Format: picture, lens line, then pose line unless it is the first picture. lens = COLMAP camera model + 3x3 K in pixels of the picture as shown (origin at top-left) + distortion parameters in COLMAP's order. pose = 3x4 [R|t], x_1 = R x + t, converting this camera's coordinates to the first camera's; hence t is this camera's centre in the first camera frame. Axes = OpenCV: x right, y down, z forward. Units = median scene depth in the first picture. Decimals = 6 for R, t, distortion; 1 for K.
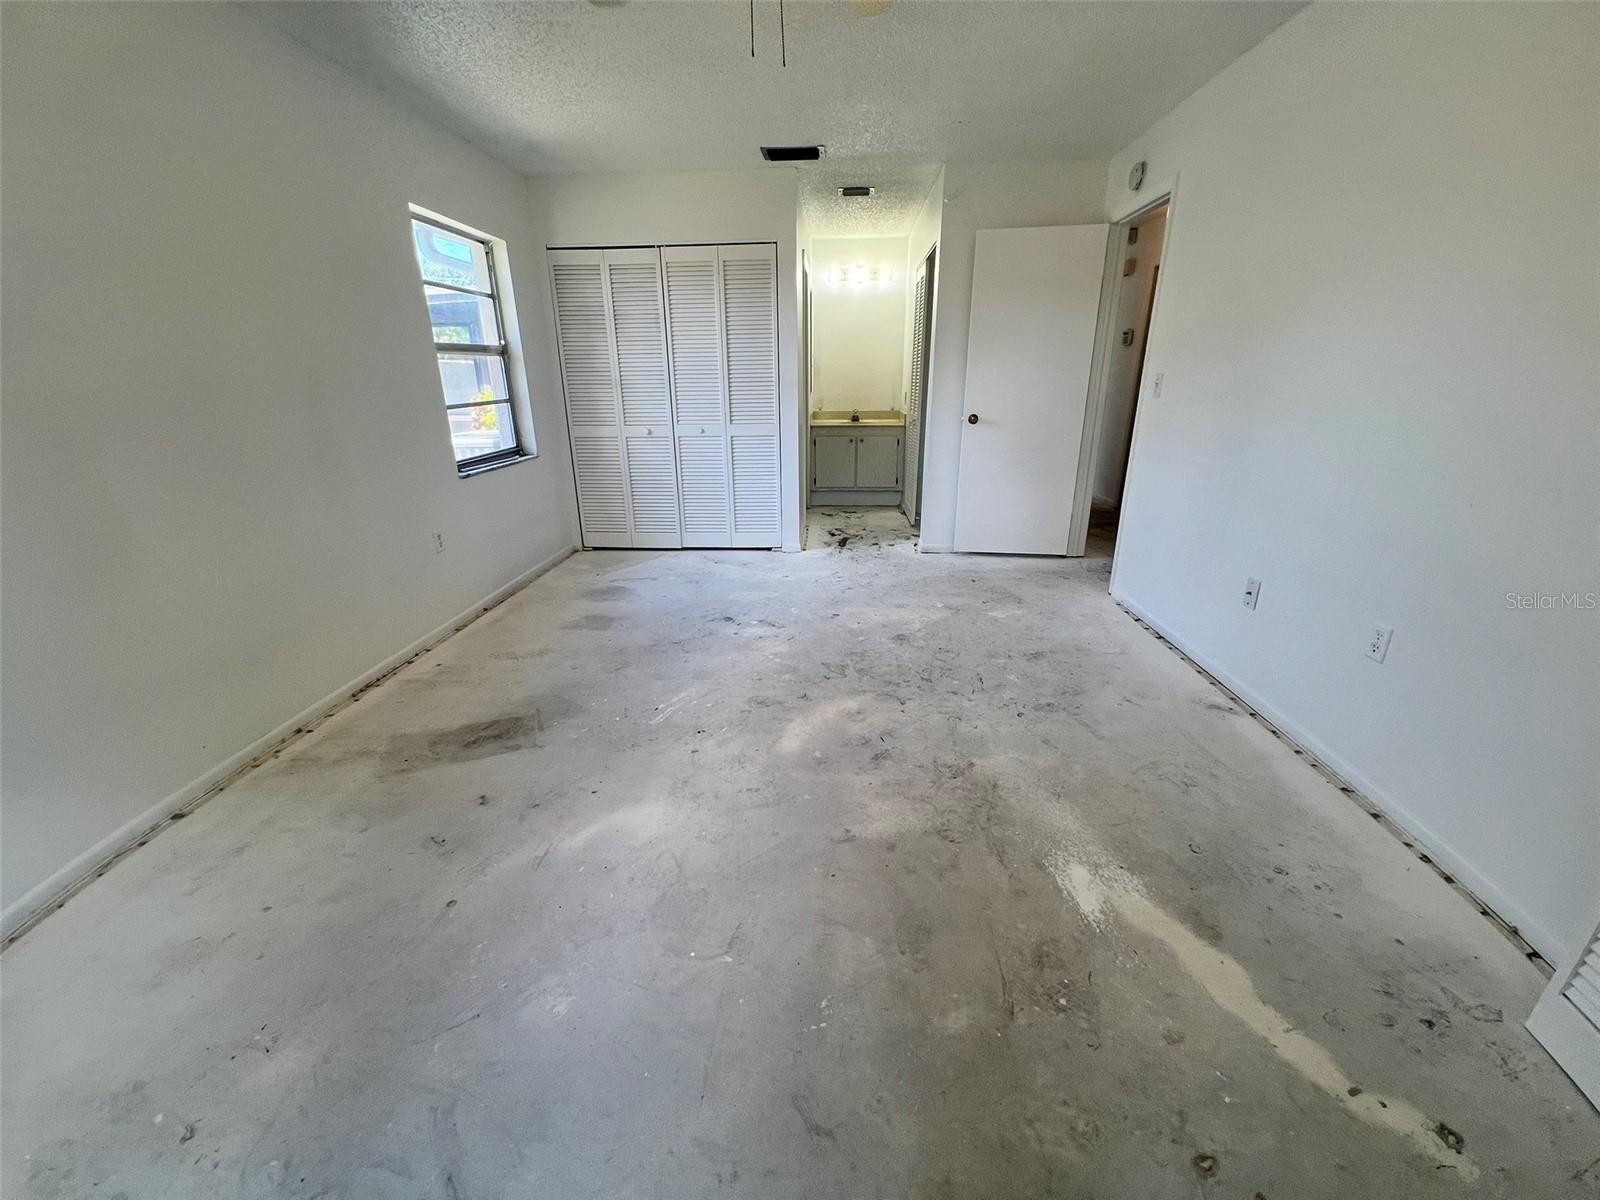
lens RADIAL K [[639.5, 0, 799.0], [0, 639.5, 593.7], [0, 0, 1]] dist [0.007817, -0.008091]
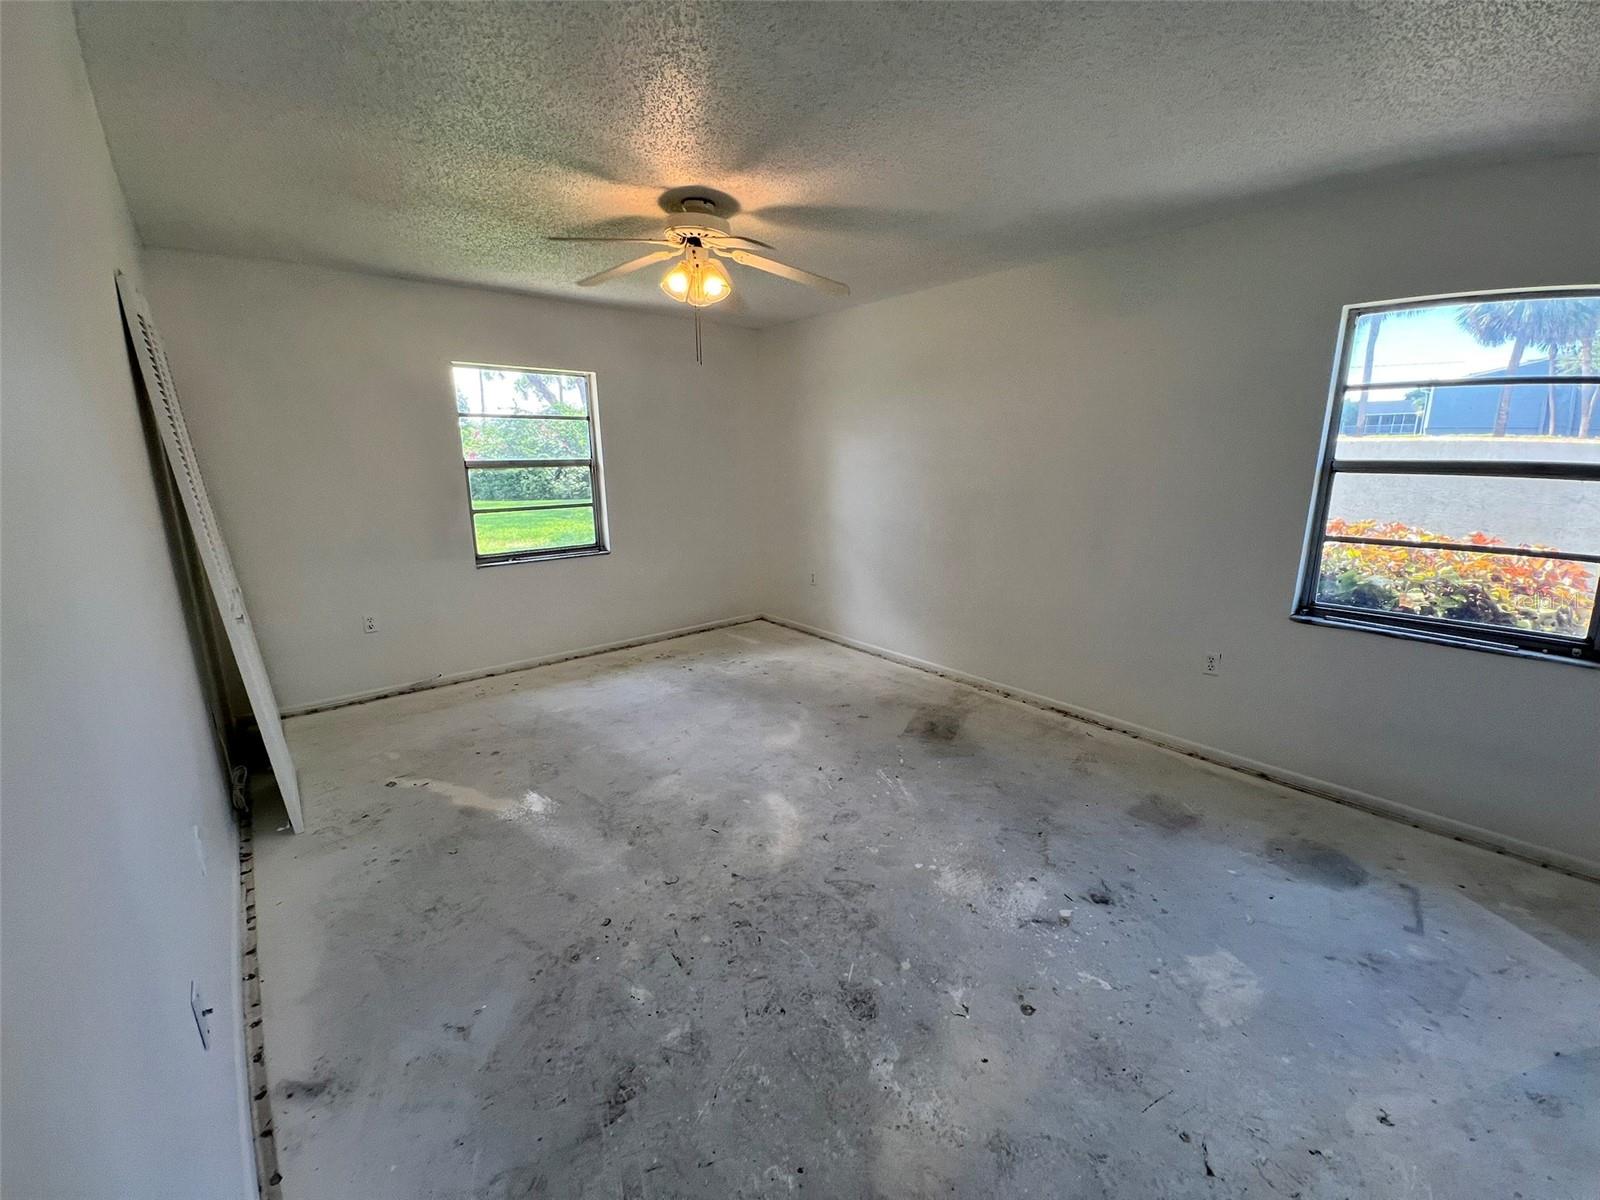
lens RADIAL K [[639.5, 0, 799.1], [0, 639.5, 594.2], [0, 0, 1]] dist [0.007817, -0.008091]
pose [[-0.717333, 0.162993, -0.677397, 0.604918], [-0.215534, 0.872647, 0.438214, -0.550141], [0.662554, 0.460348, -0.590849, 1.335110]]
